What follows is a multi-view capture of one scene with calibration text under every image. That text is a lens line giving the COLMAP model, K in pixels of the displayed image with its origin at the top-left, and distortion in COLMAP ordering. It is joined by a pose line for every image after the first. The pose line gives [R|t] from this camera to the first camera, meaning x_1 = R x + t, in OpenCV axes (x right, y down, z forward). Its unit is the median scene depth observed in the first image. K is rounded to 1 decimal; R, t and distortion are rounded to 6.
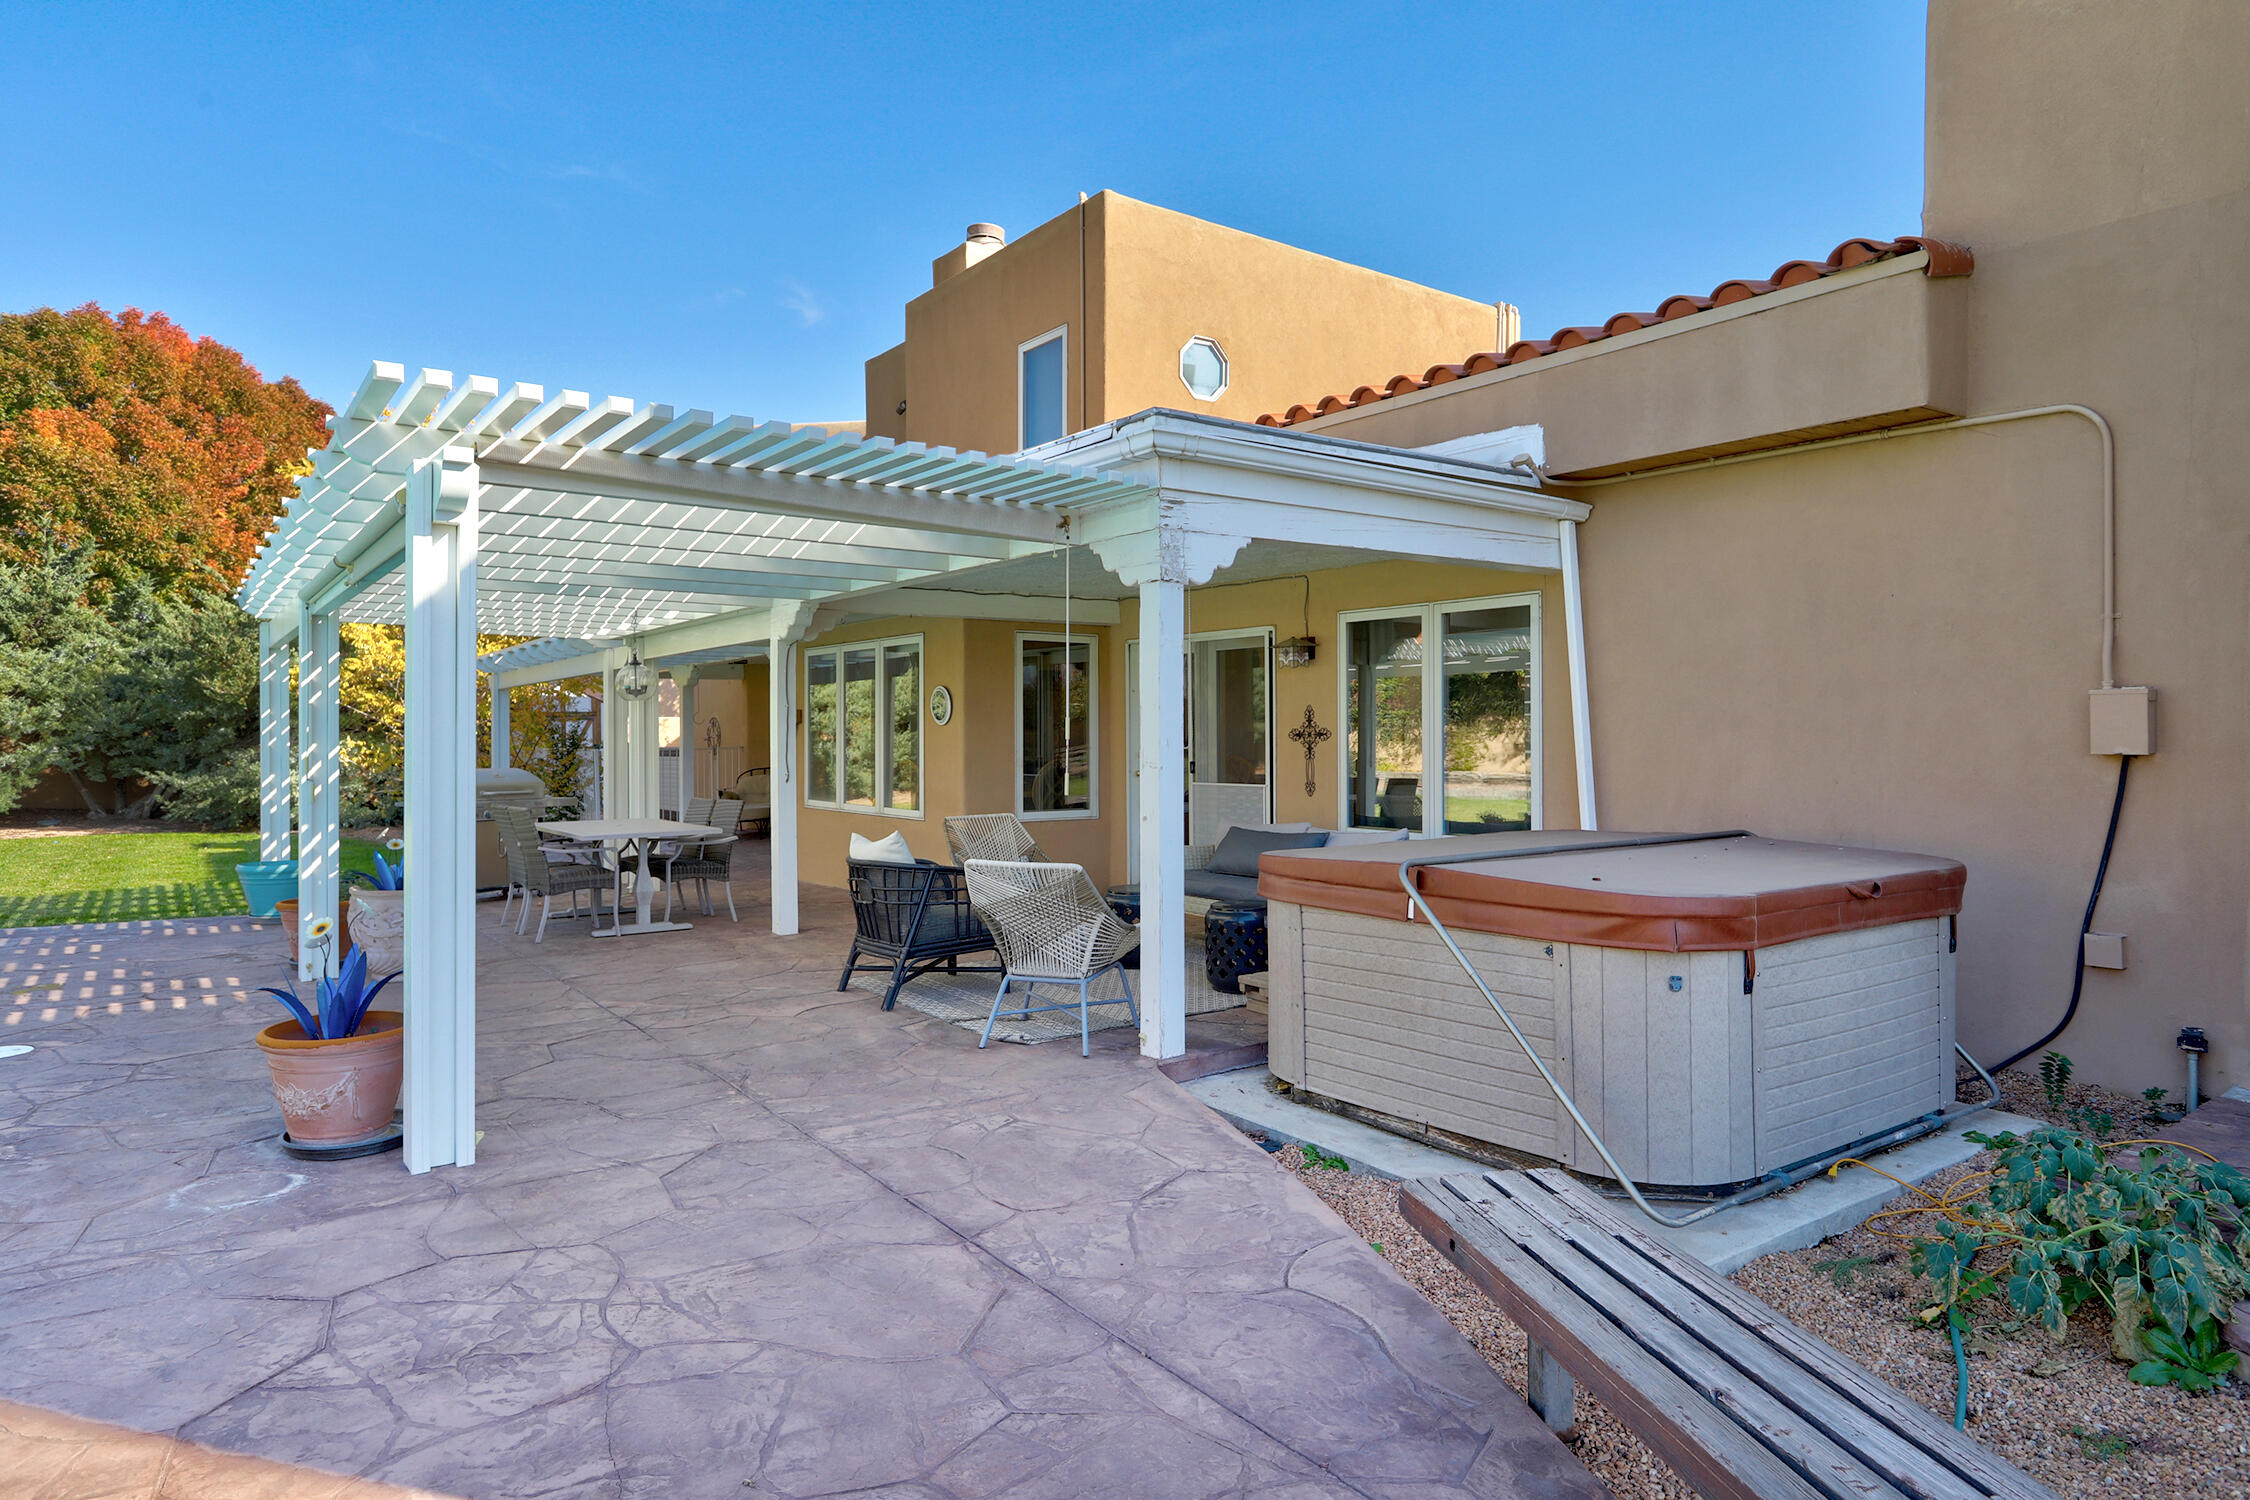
lens RADIAL K [[1352.8, 0, 1124.3], [0, 1352.8, 739.3], [0, 0, 1]] dist [0.001736, 0.000464]
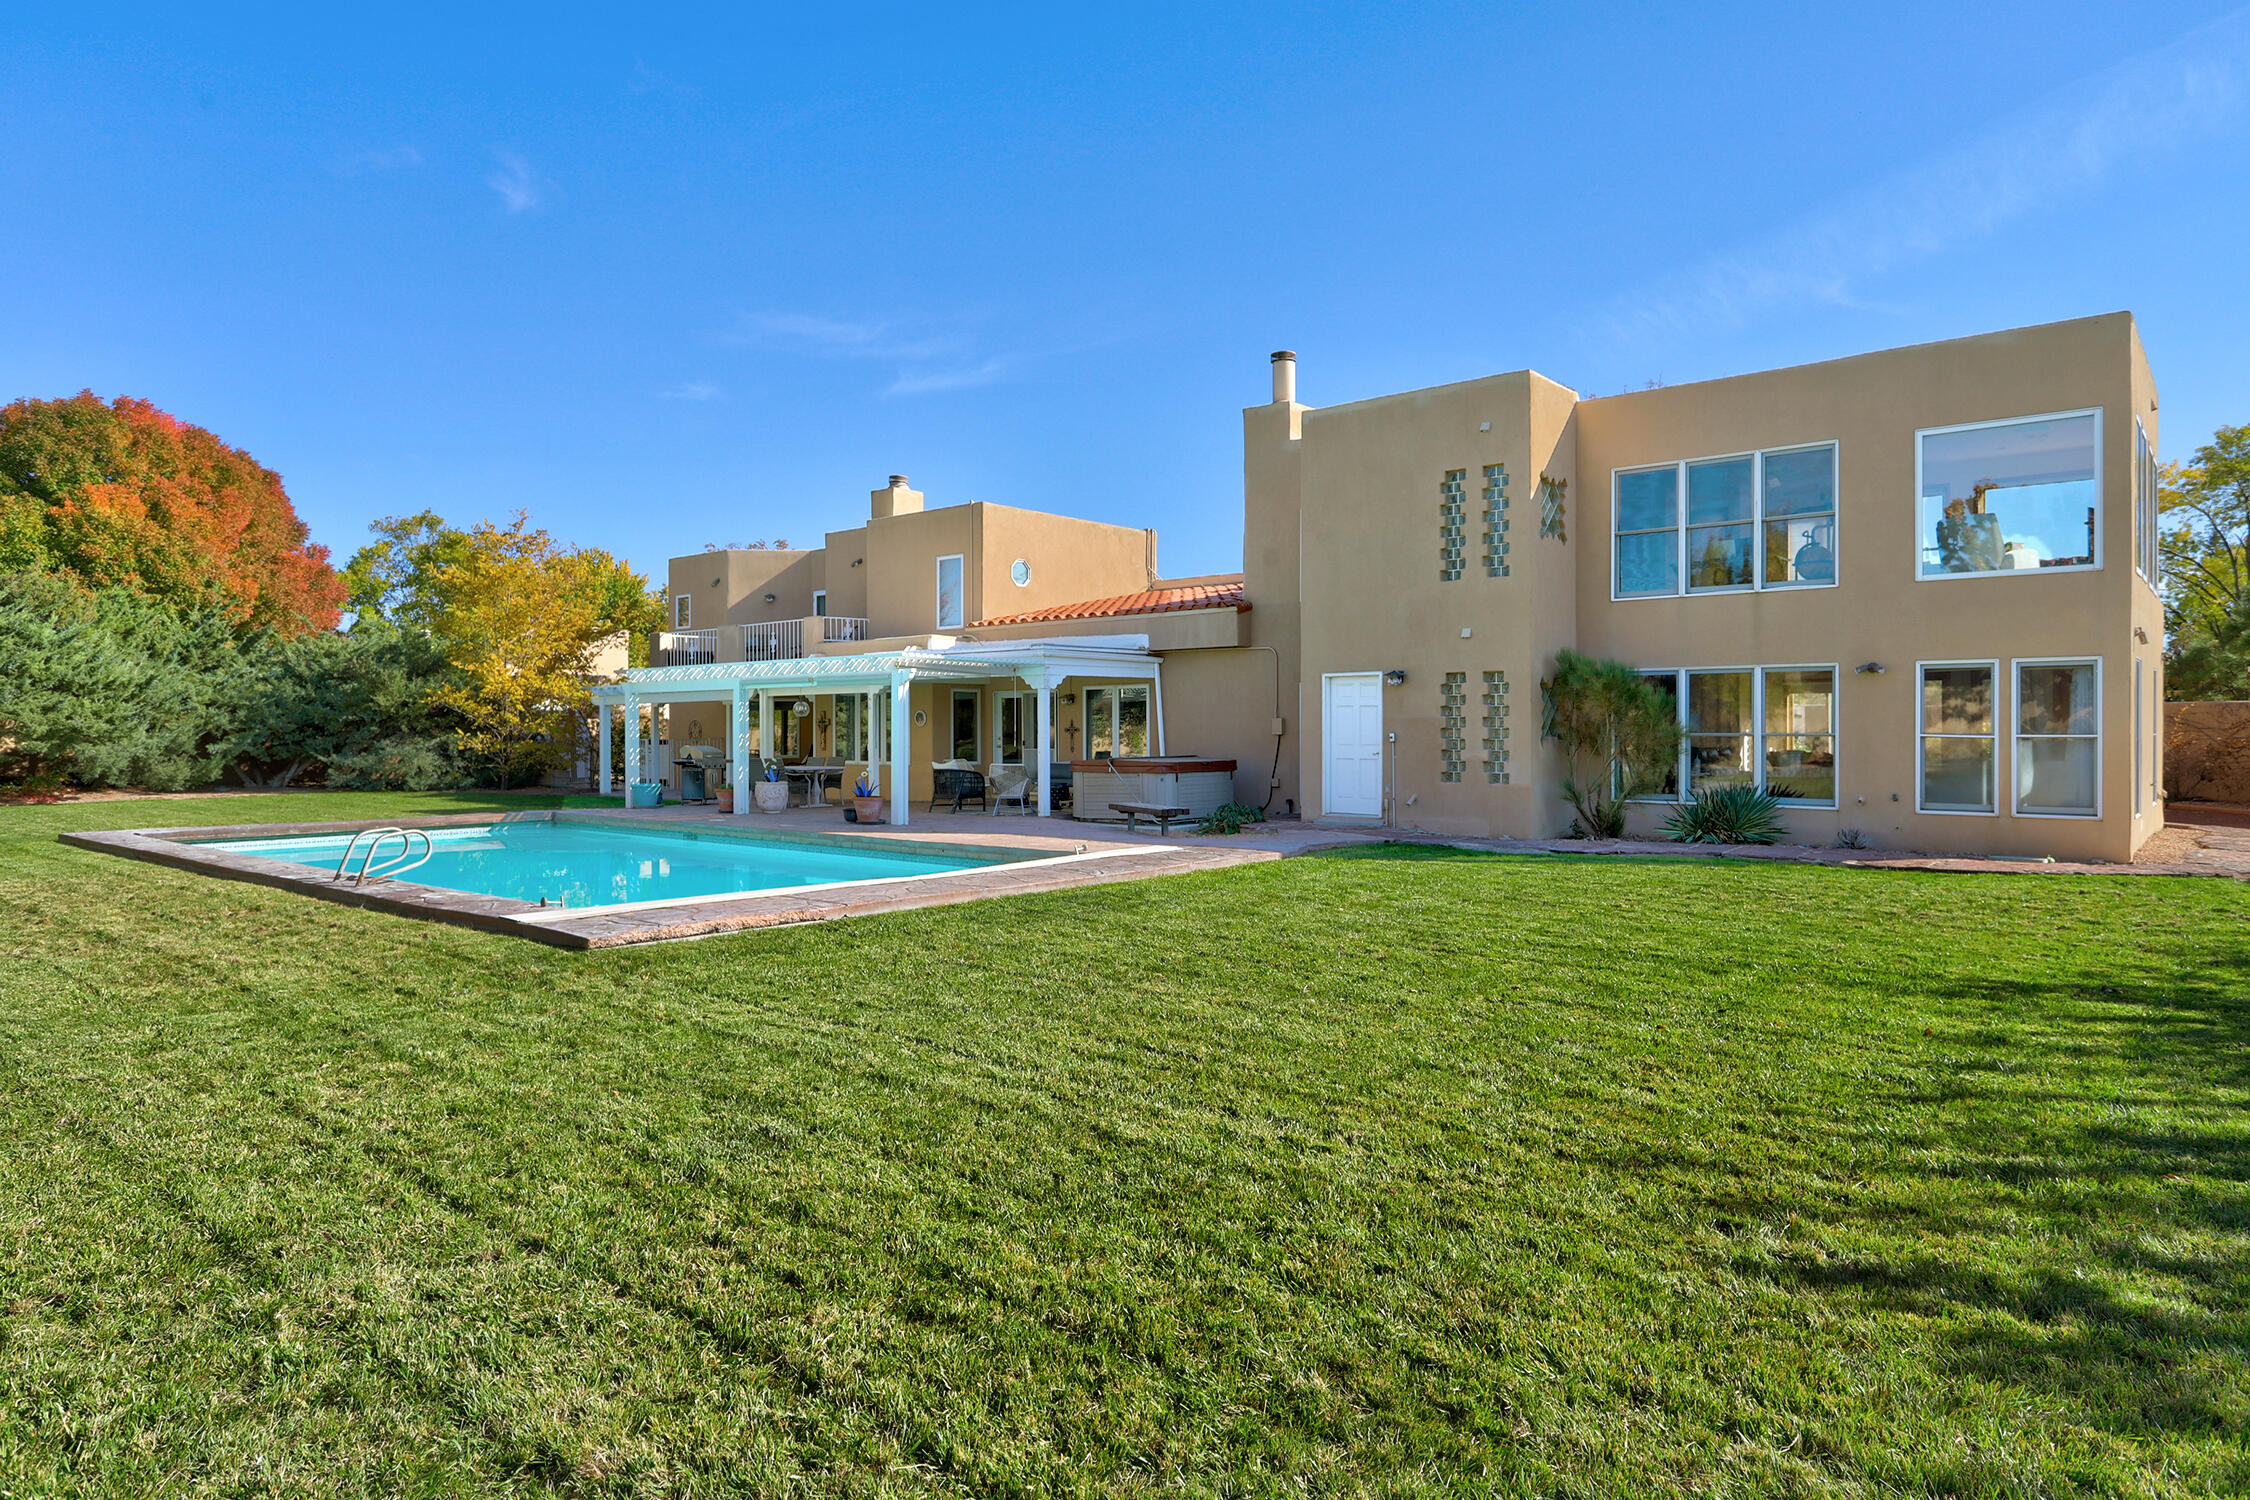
lens RADIAL K [[1405.8, 0, 1124.0], [0, 1405.8, 746.8], [0, 0, 1]] dist [-0.001987, -0.000213]
pose [[0.975503, -0.000101, 0.219985, -0.422193], [-0.000812, 0.999991, 0.004058, 0.020241], [-0.219983, -0.004137, 0.975495, -1.963259]]
